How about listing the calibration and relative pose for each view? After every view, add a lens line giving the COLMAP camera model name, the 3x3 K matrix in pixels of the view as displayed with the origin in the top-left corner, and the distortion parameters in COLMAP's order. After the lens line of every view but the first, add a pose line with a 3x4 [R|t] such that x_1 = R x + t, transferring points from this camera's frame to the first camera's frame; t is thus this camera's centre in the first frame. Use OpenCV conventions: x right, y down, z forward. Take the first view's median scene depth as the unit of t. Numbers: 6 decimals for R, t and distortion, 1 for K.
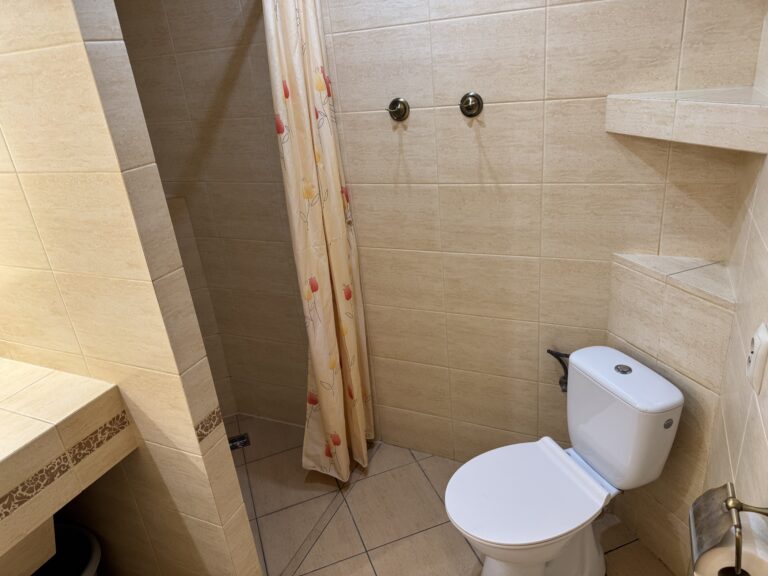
lens RADIAL K [[540.5, 0, 383.8], [0, 540.5, 290.3], [0, 0, 1]] dist [0.082941, -0.113052]
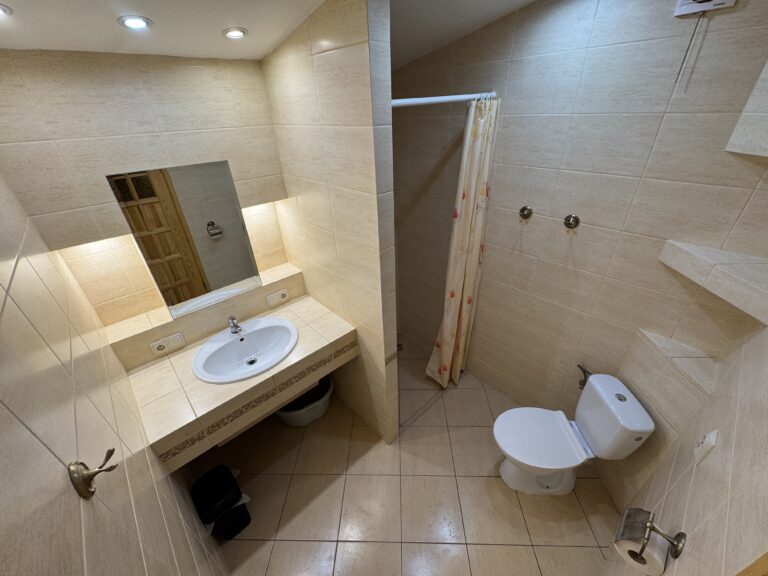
lens RADIAL K [[307.4, 0, 384.9], [0, 307.4, 288.7], [0, 0, 1]] dist [-0.000540, -0.000271]
pose [[0.926425, 0.243728, -0.286939, -0.049382], [-0.197641, 0.963545, 0.180329, -0.190508], [0.320430, -0.110350, 0.940823, -0.095217]]
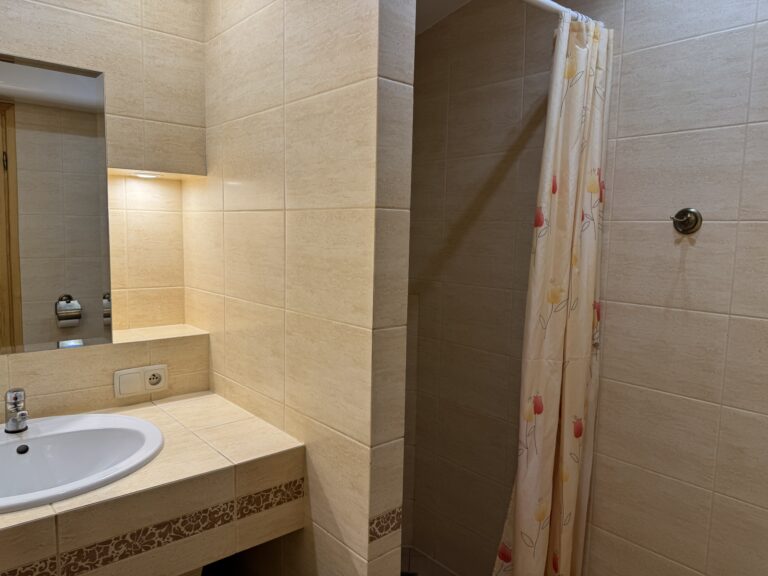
lens RADIAL K [[546.8, 0, 382.4], [0, 546.8, 290.0], [0, 0, 1]] dist [0.042295, -0.056542]
pose [[0.903426, 0.160030, -0.397759, -0.042509], [-0.265646, 0.937128, -0.226325, 0.084892], [0.336533, 0.310131, 0.889137, 0.128956]]
